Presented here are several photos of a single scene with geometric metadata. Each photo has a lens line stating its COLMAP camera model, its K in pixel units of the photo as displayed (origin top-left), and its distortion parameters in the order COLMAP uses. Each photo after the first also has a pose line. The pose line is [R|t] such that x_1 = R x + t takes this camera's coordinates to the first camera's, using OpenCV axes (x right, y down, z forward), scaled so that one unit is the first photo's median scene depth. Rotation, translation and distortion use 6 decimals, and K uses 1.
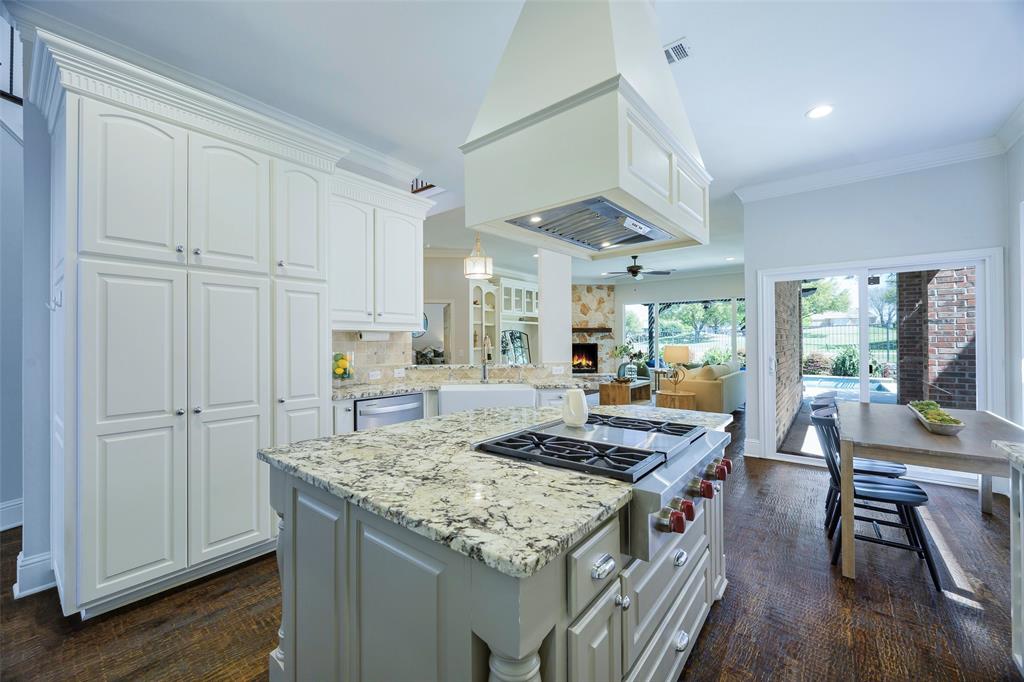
lens RADIAL K [[401.5, 0, 510.8], [0, 401.5, 339.7], [0, 0, 1]] dist [-0.002219, -0.000452]
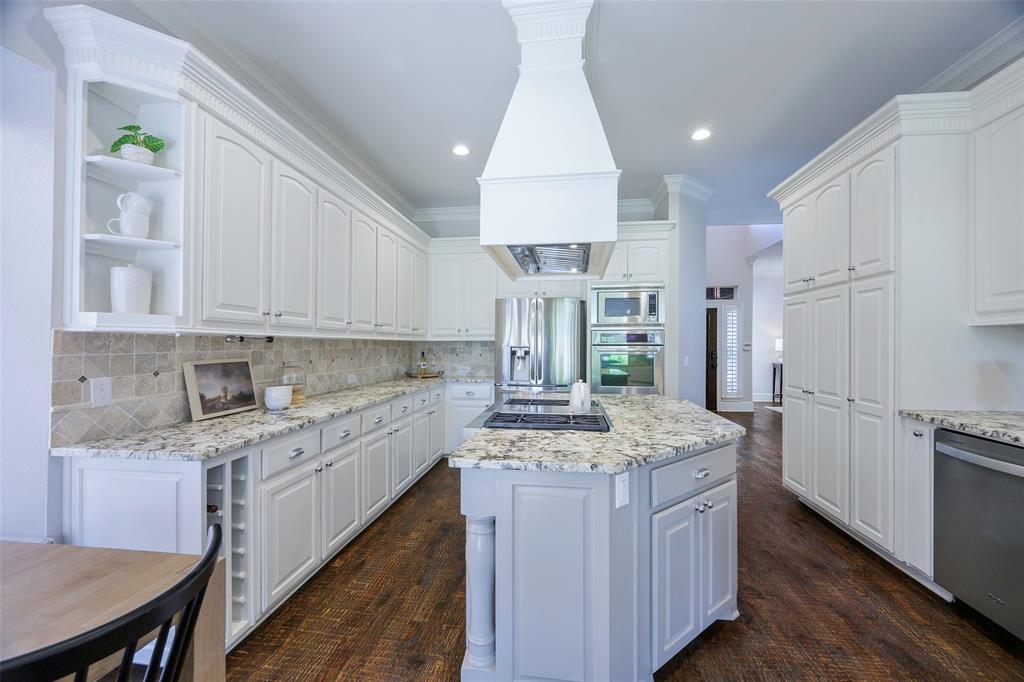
lens RADIAL K [[401.5, 0, 507.6], [0, 401.5, 341.9], [0, 0, 1]] dist [-0.002219, -0.000452]
pose [[-0.862458, 0.000336, -0.506128, 0.478819], [0.004032, 0.999973, -0.006207, 0.003274], [0.506112, -0.007394, -0.862436, 0.953876]]
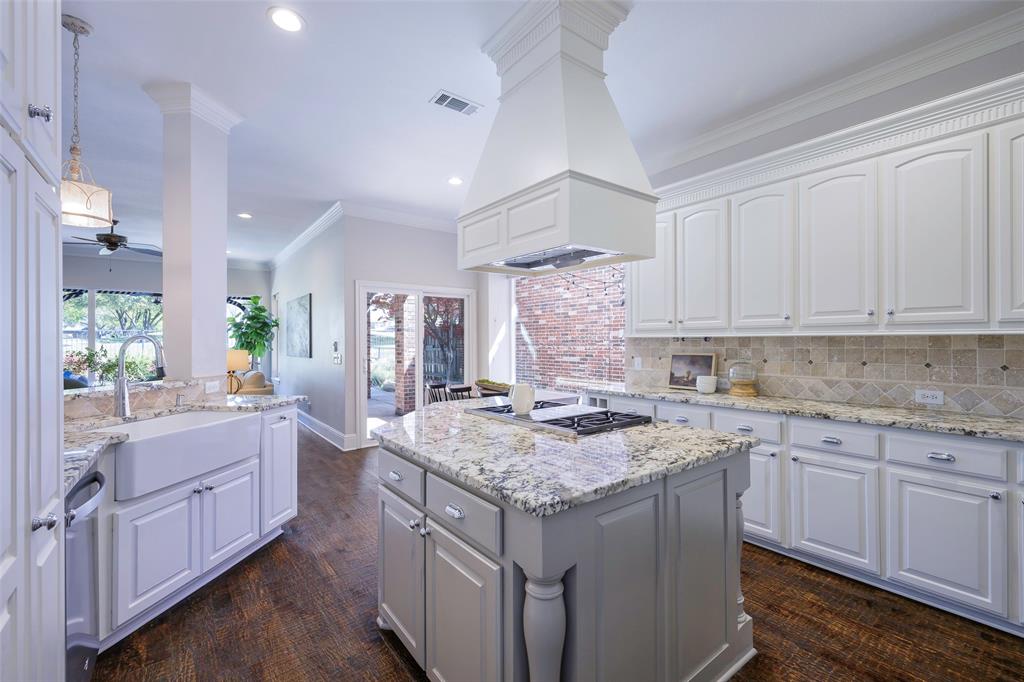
lens RADIAL K [[437.9, 0, 513.1], [0, 437.9, 341.7], [0, 0, 1]] dist [0.002635, 0.000159]
pose [[0.243731, 0.001417, 0.969842, -0.549554], [0.000912, 0.999998, -0.001691, -0.000227], [-0.969842, 0.001296, 0.243729, 0.348237]]
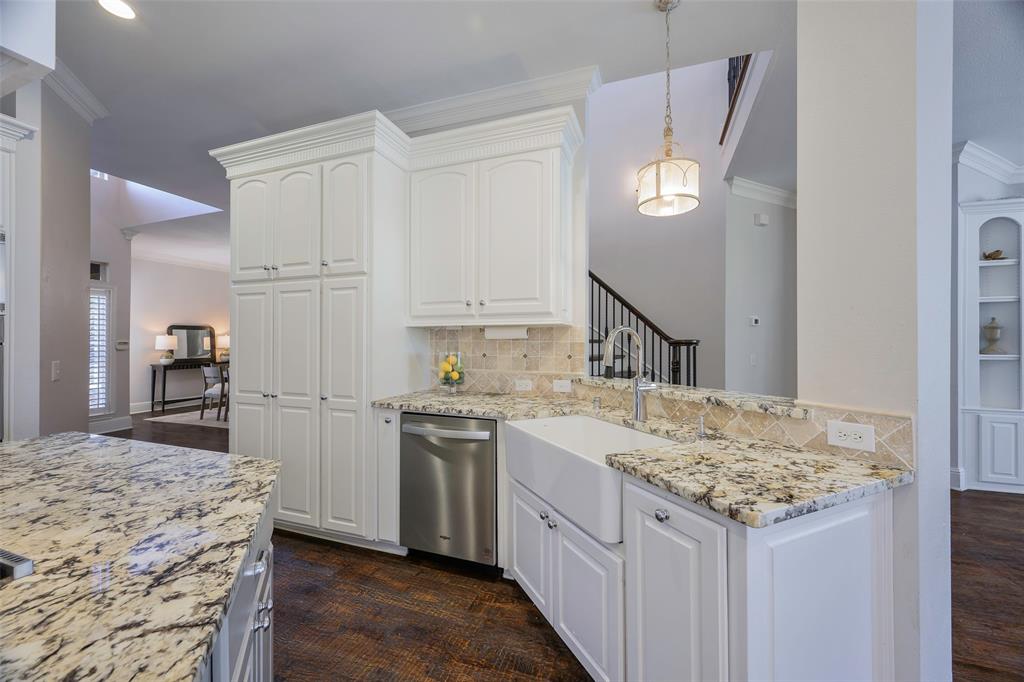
lens RADIAL K [[401.5, 0, 513.8], [0, 401.5, 341.6], [0, 0, 1]] dist [-0.002219, -0.000452]
pose [[0.322954, 0.002952, -0.946410, 0.360837], [0.003032, 0.999987, 0.004154, 0.004120], [0.946410, -0.004211, 0.322941, 0.742466]]
